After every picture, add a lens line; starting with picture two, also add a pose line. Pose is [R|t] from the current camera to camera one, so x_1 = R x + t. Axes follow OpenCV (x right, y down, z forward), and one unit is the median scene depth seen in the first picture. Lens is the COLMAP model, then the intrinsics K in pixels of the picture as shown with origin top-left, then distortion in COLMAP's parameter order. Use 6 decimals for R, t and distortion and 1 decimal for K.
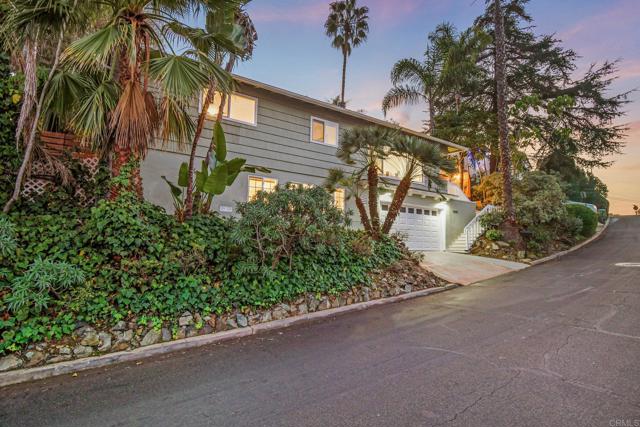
lens RADIAL K [[334.6, 0, 320.0], [0, 334.6, 213.5], [0, 0, 1]] dist [-0.001076, -0.000818]
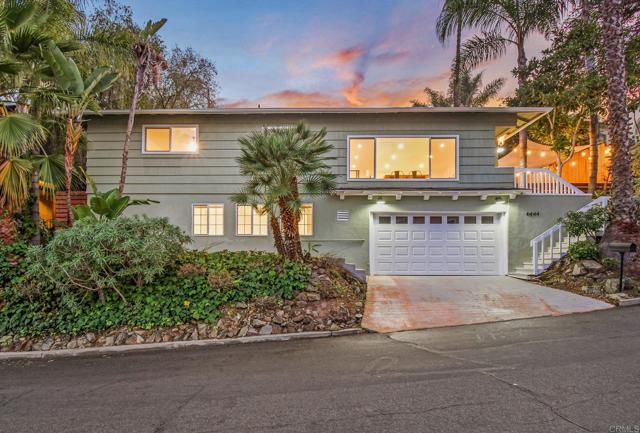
lens RADIAL K [[391.6, 0, 320.0], [0, 391.6, 216.5], [0, 0, 1]] dist [-0.007181, -0.001929]
pose [[0.813086, -0.087422, -0.575542, 0.577934], [0.072268, 0.996170, -0.049218, 0.007351], [0.577641, -0.001575, 0.816290, 0.198486]]
